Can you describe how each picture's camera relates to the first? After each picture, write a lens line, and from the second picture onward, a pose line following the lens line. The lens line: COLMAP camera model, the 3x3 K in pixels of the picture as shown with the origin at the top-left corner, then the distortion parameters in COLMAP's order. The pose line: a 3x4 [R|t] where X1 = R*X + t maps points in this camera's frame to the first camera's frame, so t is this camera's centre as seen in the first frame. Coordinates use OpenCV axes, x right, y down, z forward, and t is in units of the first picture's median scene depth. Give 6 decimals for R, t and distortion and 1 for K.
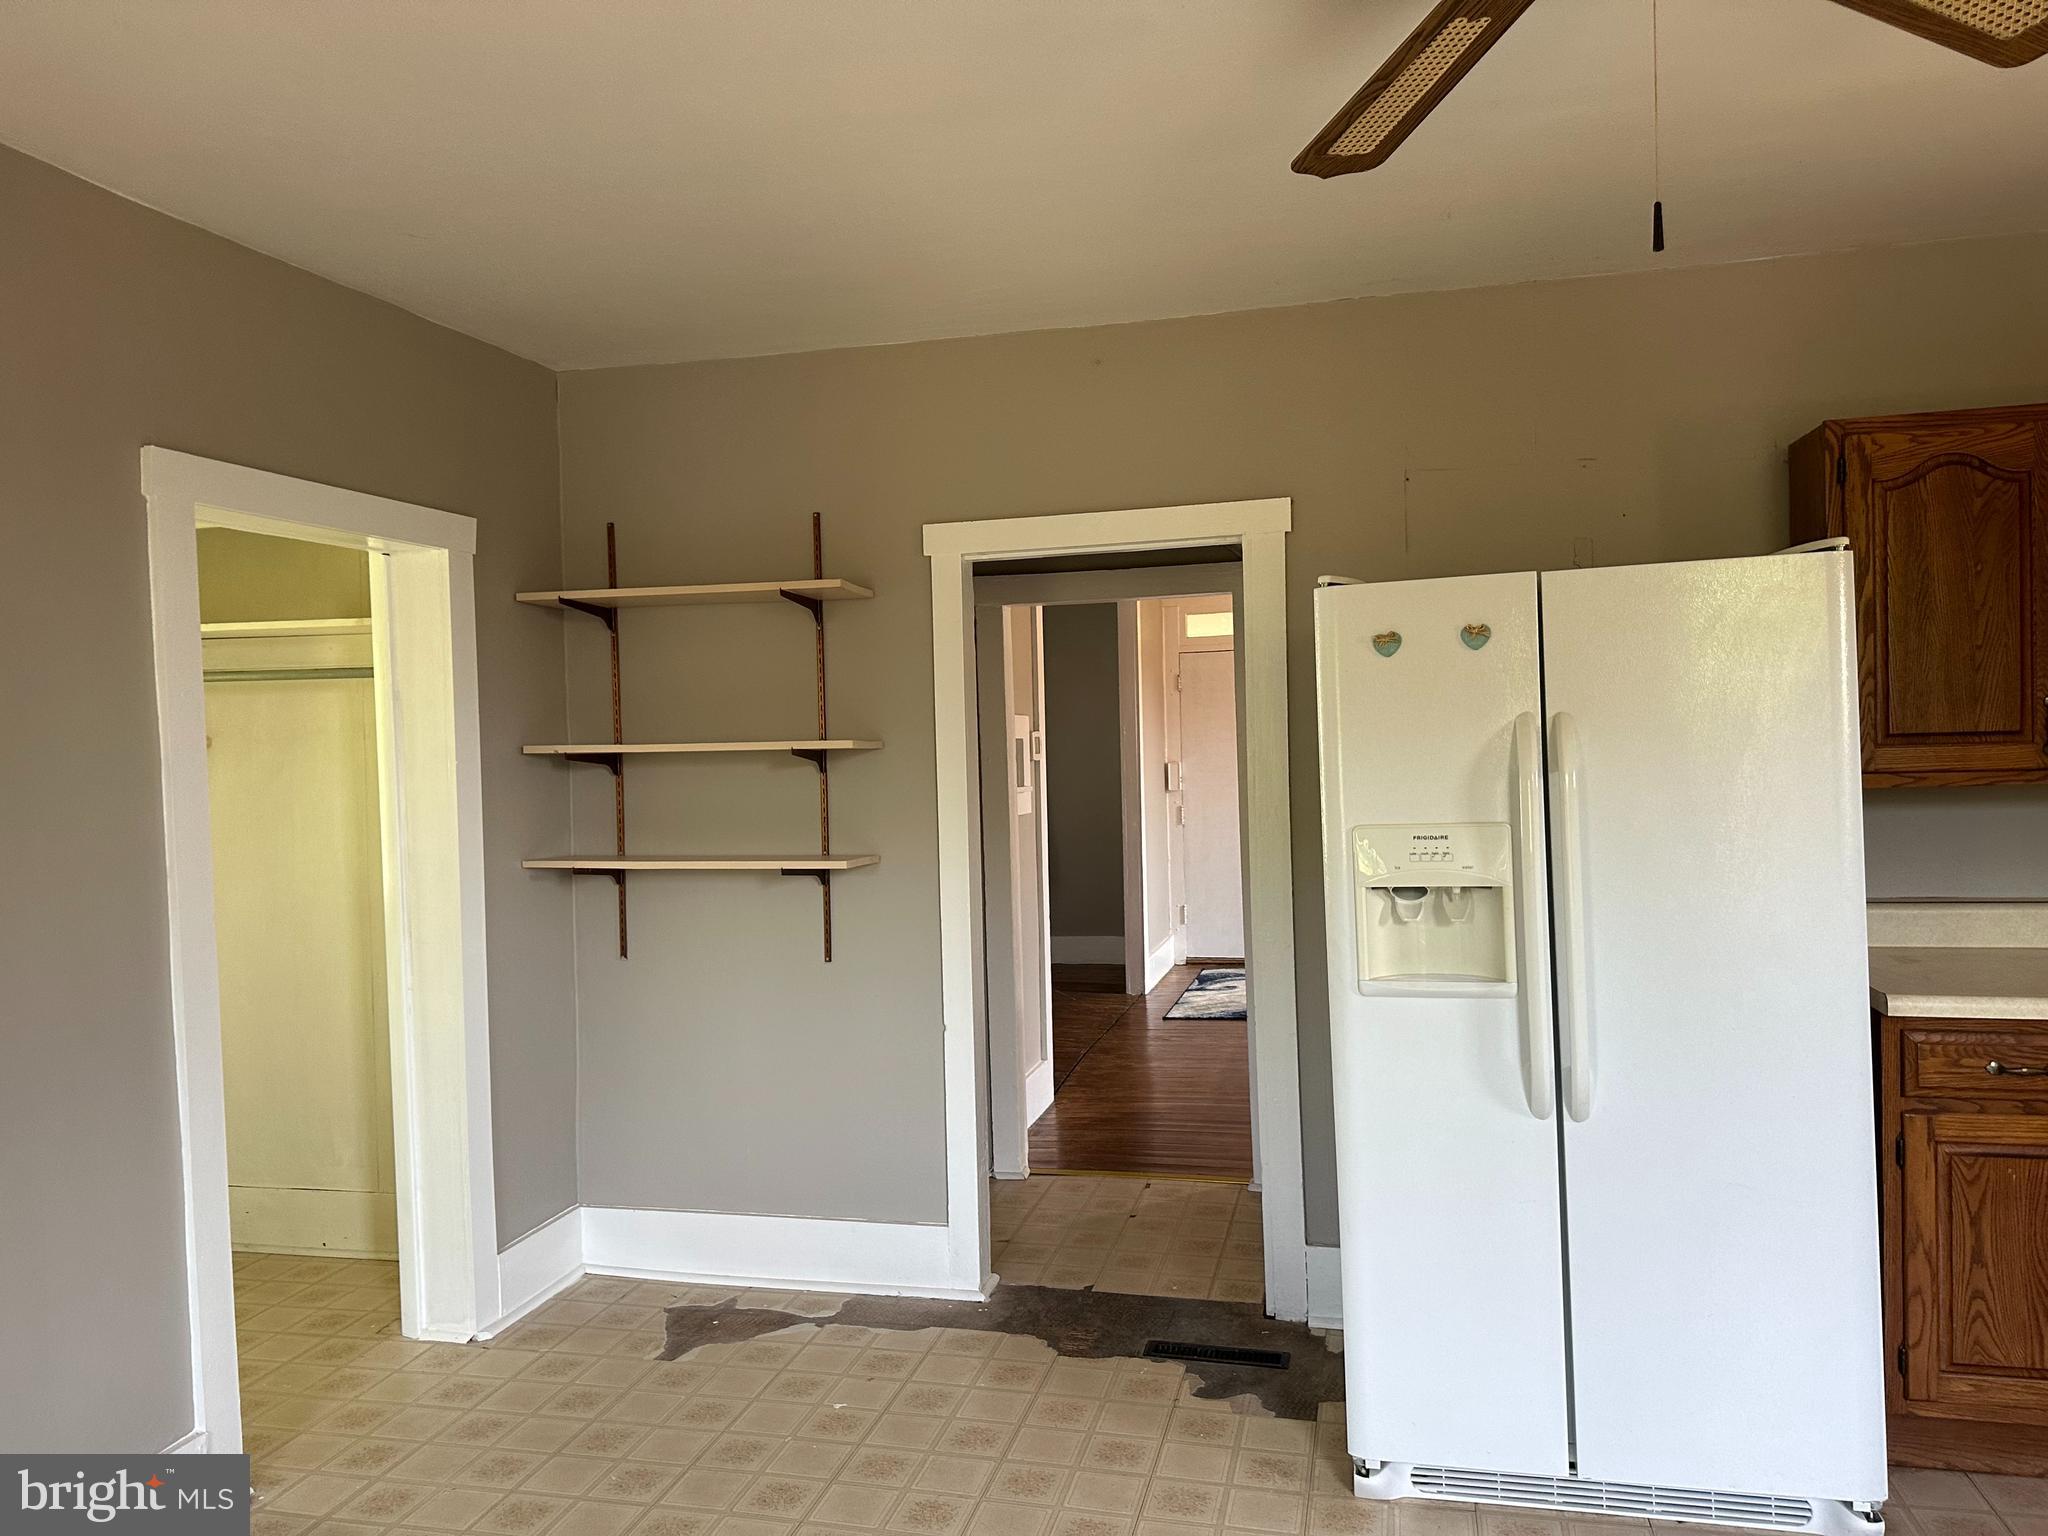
lens RADIAL K [[1466.3, 0, 1024.0], [0, 1466.3, 768.0], [0, 0, 1]] dist [0.090200, -0.123563]
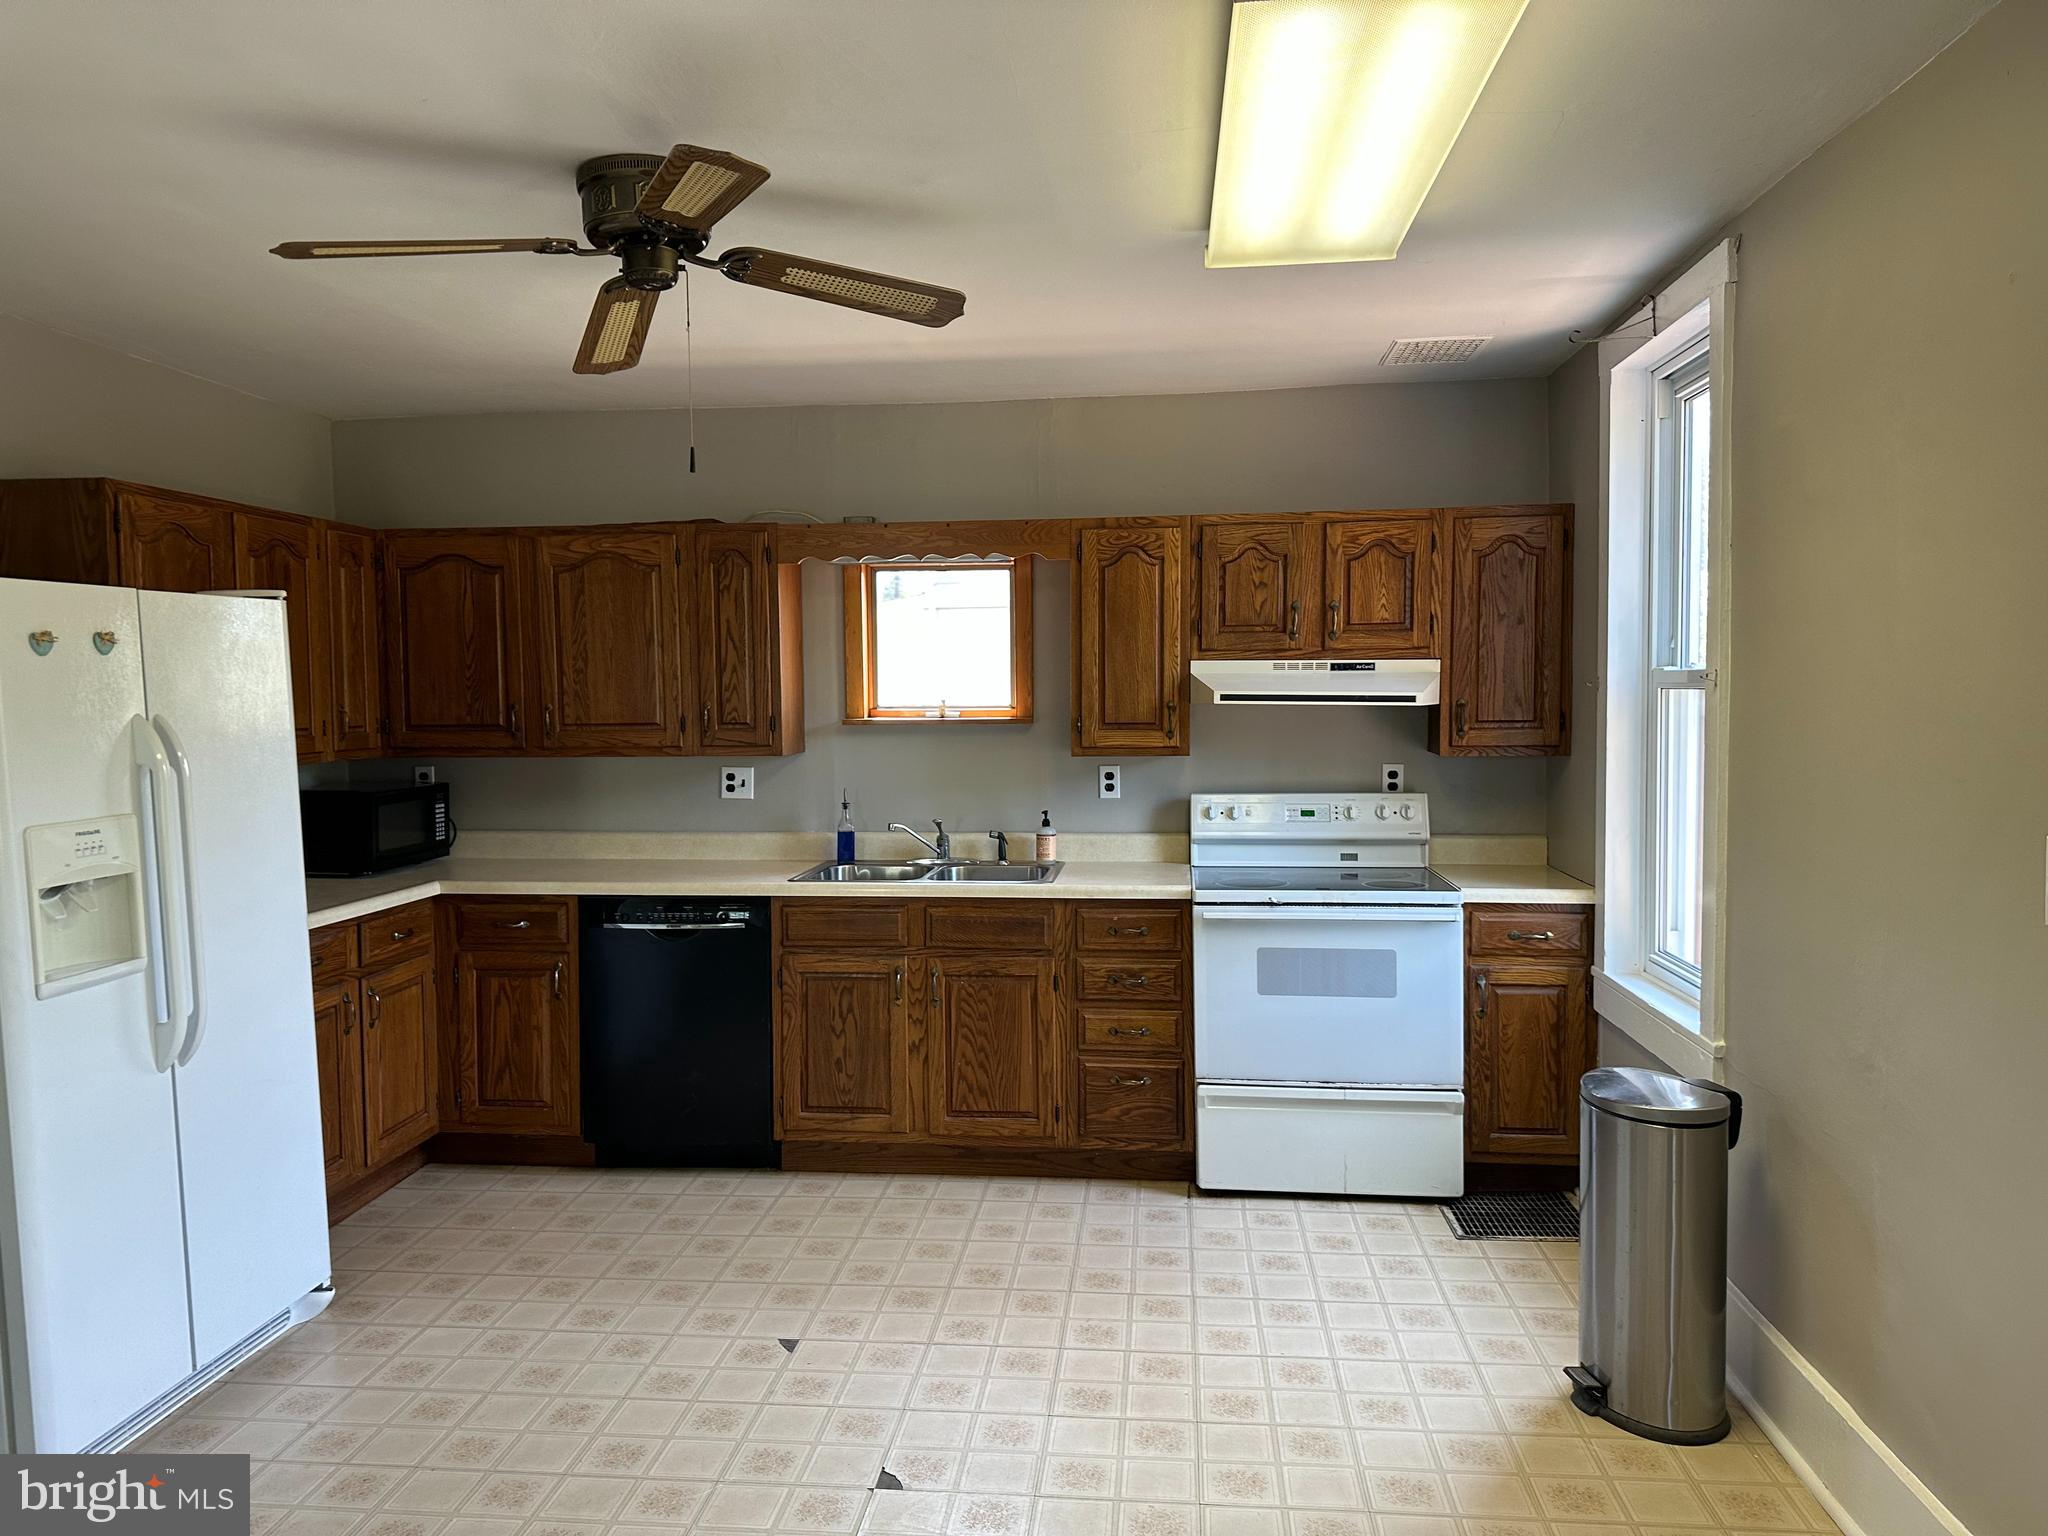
lens RADIAL K [[1466.3, 0, 1024.0], [0, 1466.3, 768.0], [0, 0, 1]] dist [0.090200, -0.123563]
pose [[-0.140862, -0.019130, 0.989844, -0.863750], [0.032866, 0.999172, 0.023987, -0.002004], [-0.989484, 0.035911, -0.140116, 0.496393]]
